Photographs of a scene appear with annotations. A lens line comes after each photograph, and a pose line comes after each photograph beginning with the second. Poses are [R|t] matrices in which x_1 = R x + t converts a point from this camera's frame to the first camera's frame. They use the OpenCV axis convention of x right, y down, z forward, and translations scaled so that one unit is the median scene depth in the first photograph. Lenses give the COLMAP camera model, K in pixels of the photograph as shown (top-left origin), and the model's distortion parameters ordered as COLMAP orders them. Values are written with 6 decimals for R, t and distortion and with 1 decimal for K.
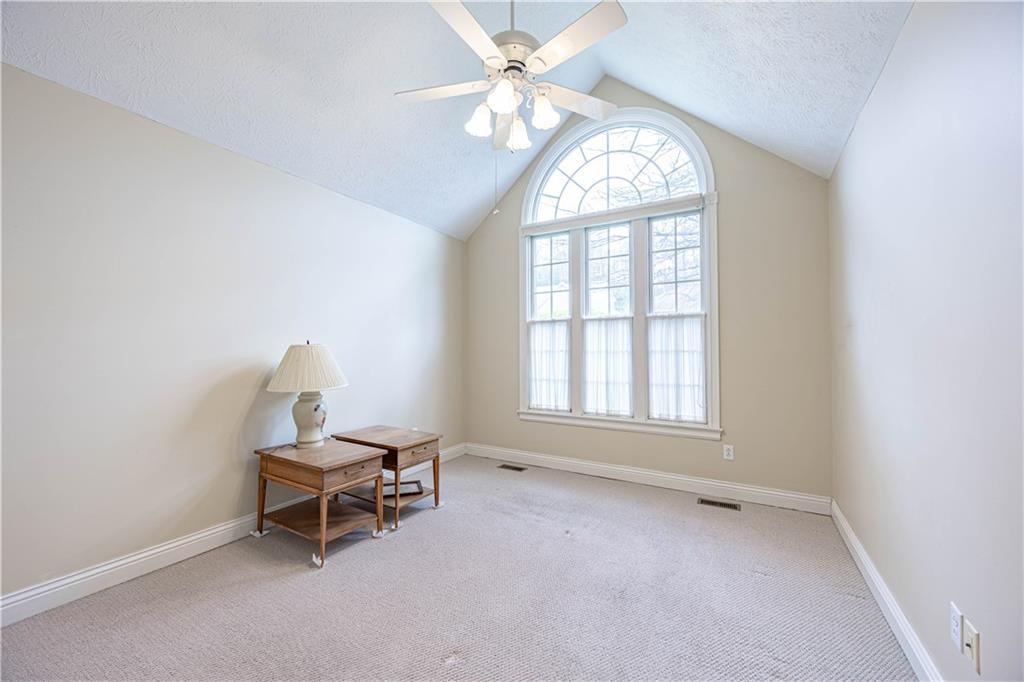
lens RADIAL K [[392.7, 0, 510.3], [0, 392.7, 344.4], [0, 0, 1]] dist [-0.001332, 0.000086]
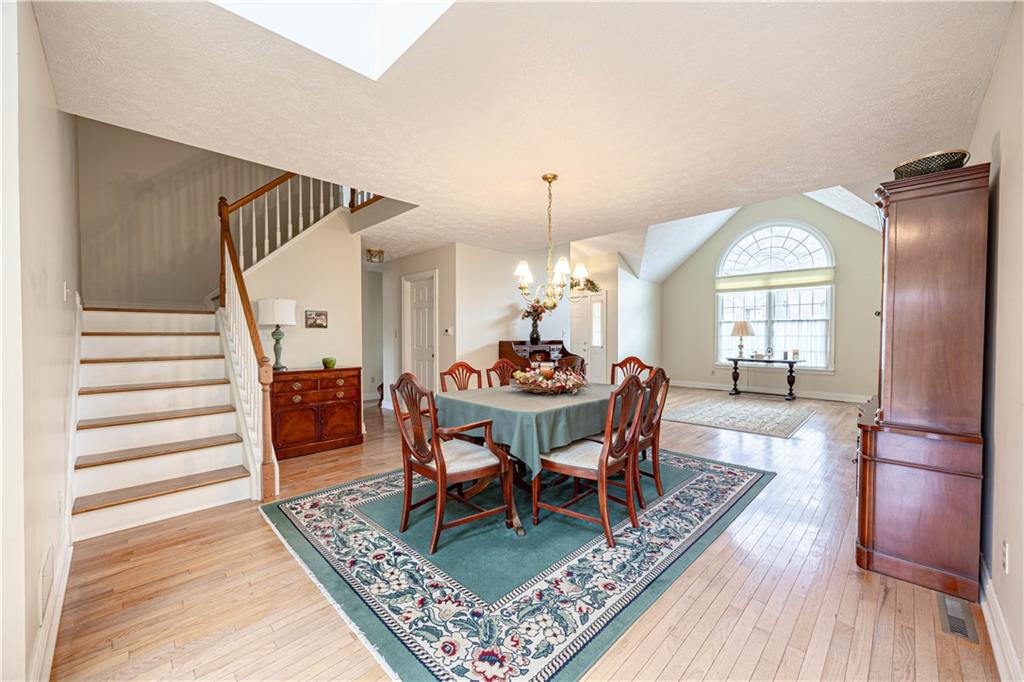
lens RADIAL K [[392.7, 0, 510.3], [0, 392.7, 344.4], [0, 0, 1]] dist [-0.001332, 0.000086]
pose [[0.969635, 0.016655, -0.243988, -0.684519], [-0.011772, 0.999701, 0.021455, 0.038541], [0.244272, -0.017931, 0.969541, -1.554454]]
